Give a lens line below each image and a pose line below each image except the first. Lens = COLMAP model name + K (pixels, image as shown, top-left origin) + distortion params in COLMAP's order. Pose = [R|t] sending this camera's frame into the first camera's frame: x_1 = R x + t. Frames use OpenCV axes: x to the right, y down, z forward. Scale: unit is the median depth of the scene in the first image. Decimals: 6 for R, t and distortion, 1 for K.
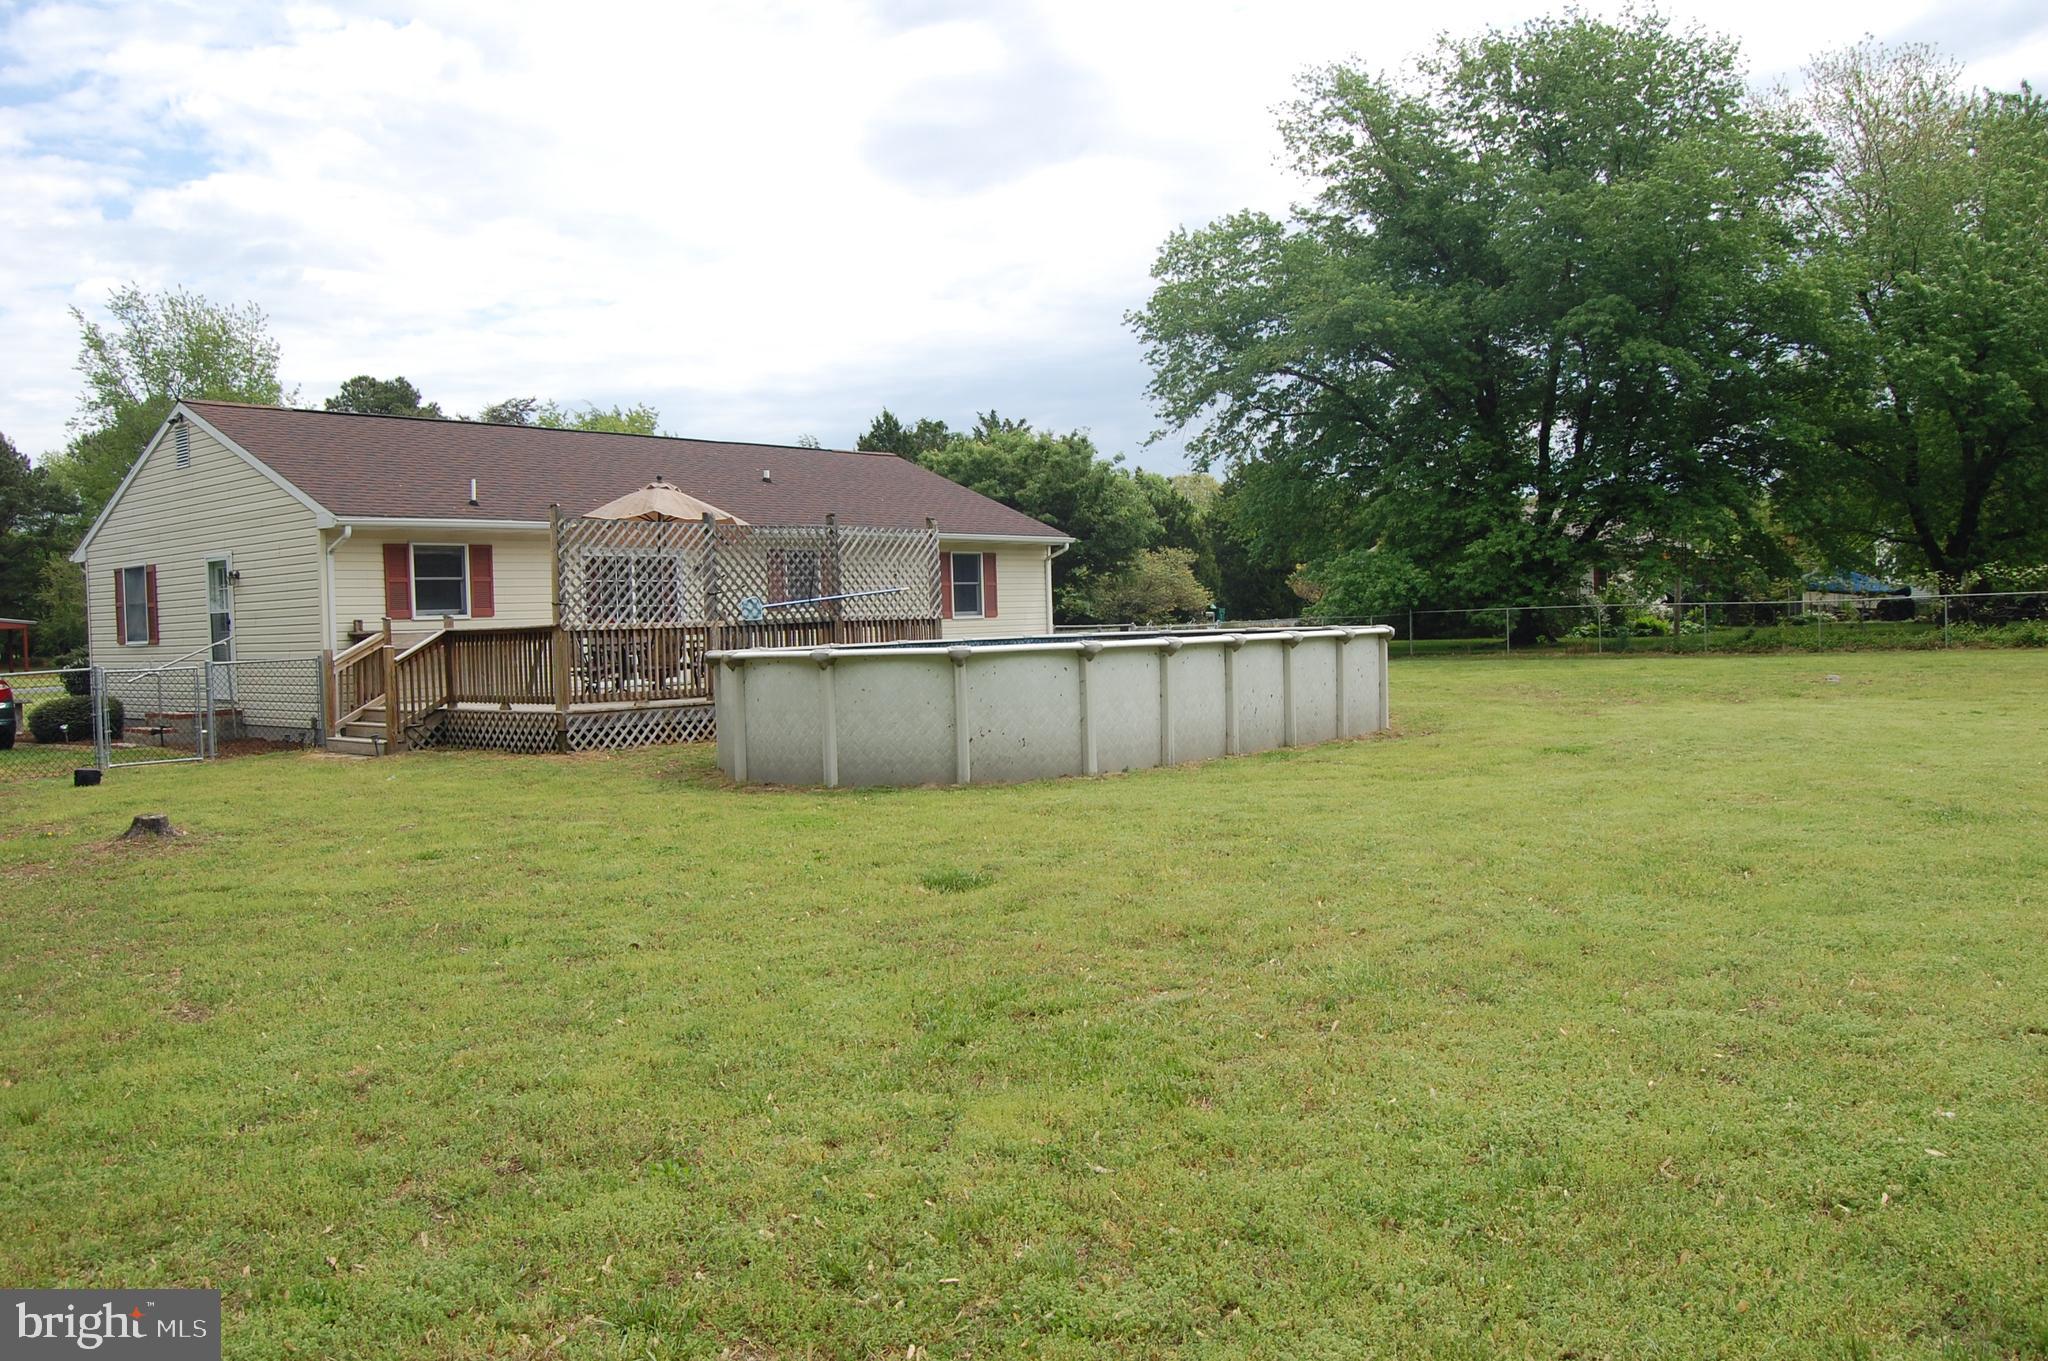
lens RADIAL K [[1592.7, 0, 1024.0], [0, 1592.7, 680.5], [0, 0, 1]] dist [-0.070640, 0.009989]
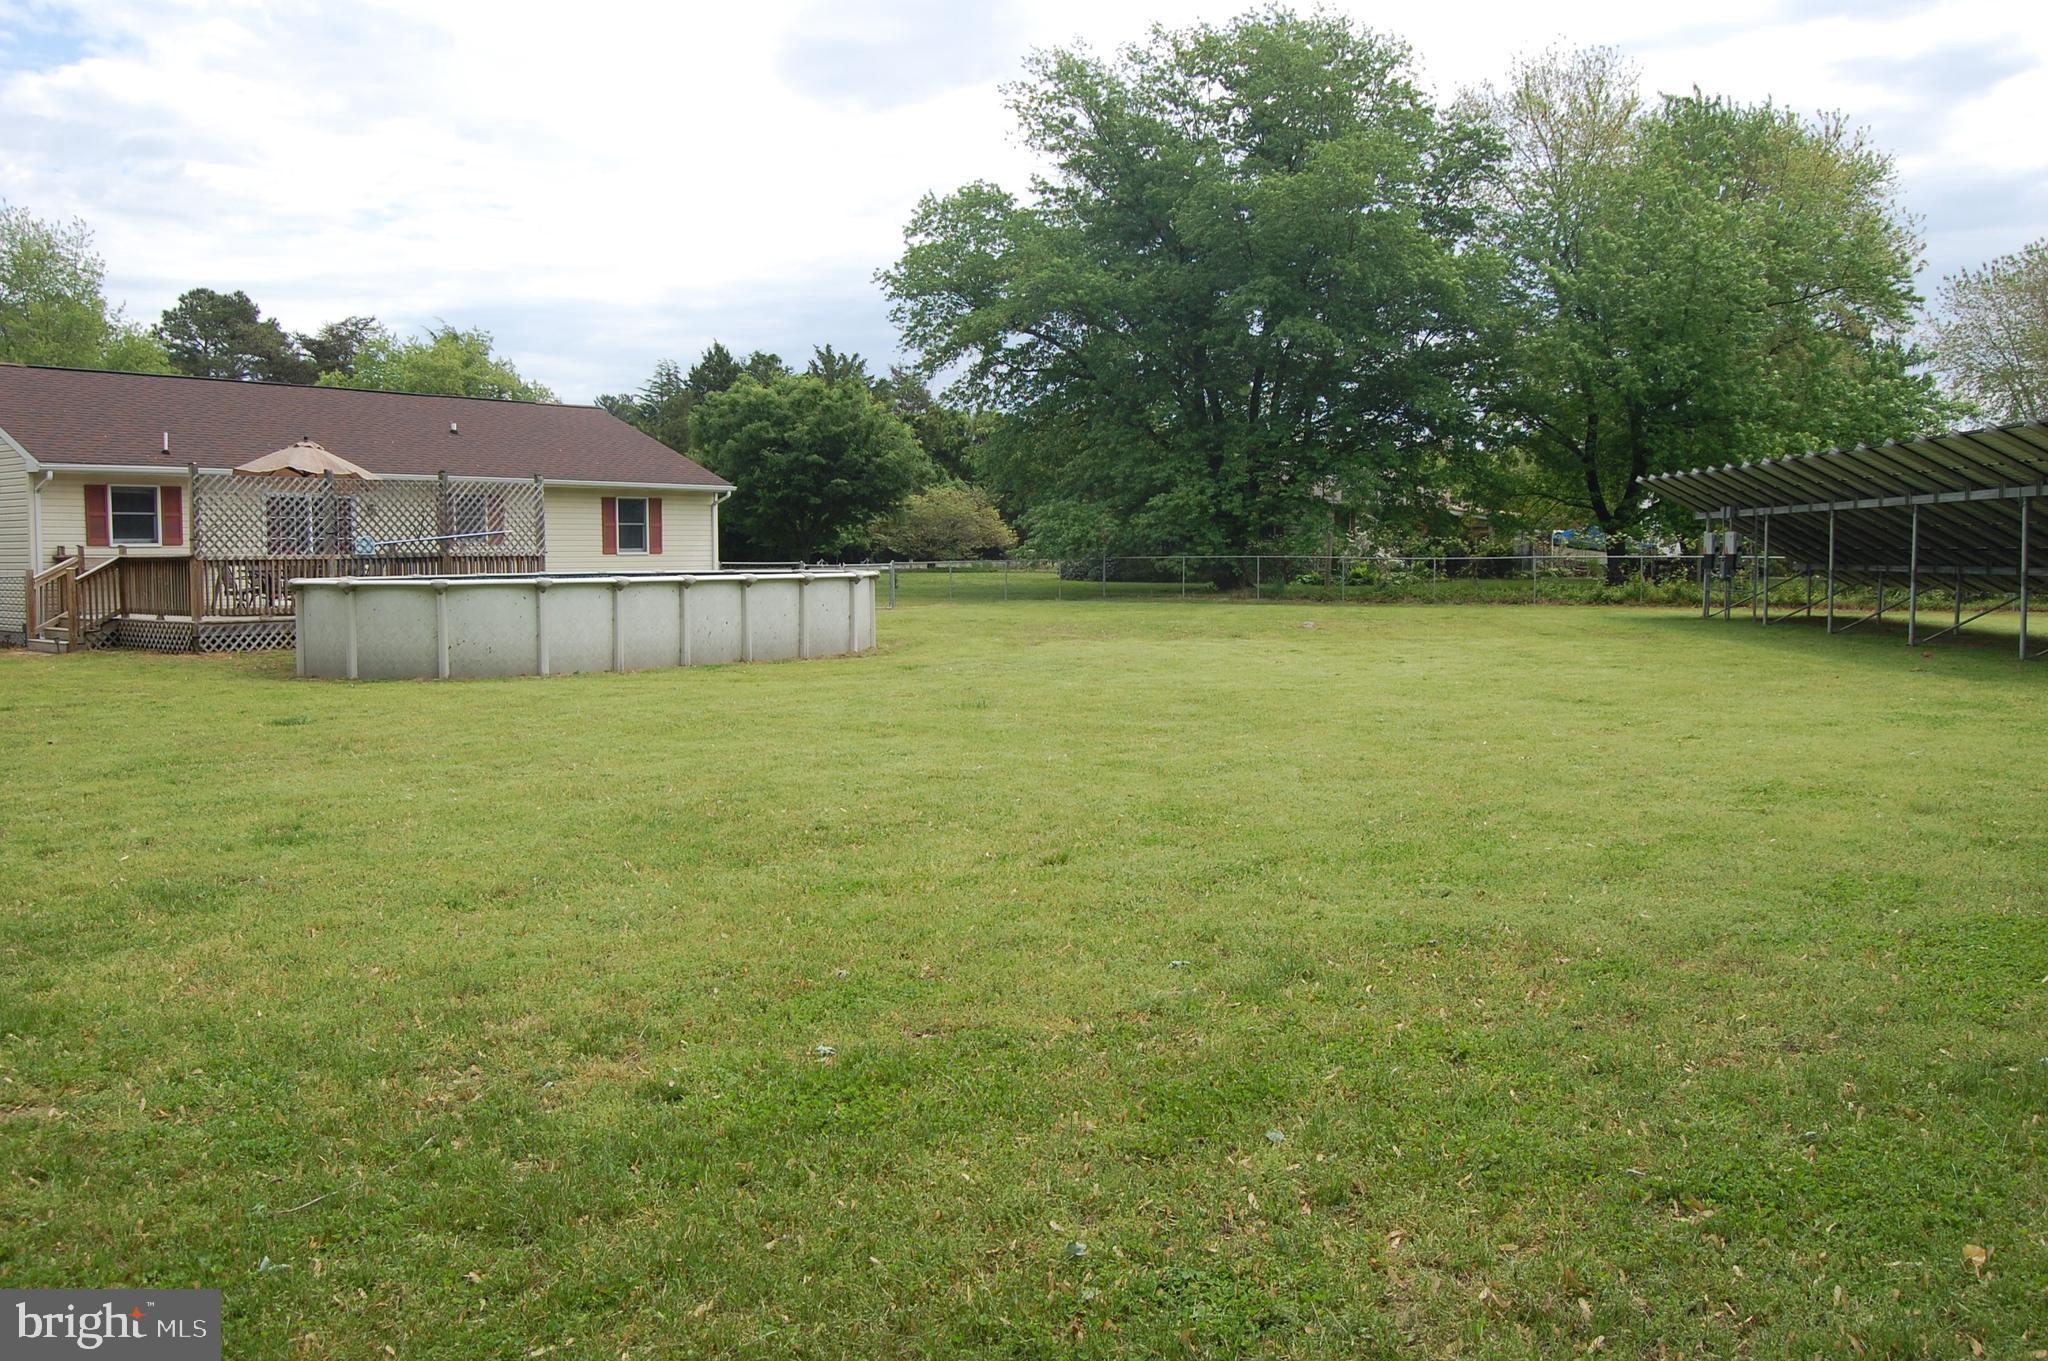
lens RADIAL K [[1665.7, 0, 1024.0], [0, 1665.7, 680.5], [0, 0, 1]] dist [-0.069637, 0.008412]
pose [[0.998500, 0.024437, 0.049002, 0.132015], [-0.026337, 0.998911, 0.038522, -0.000844], [-0.048008, -0.039754, 0.998056, -0.154796]]
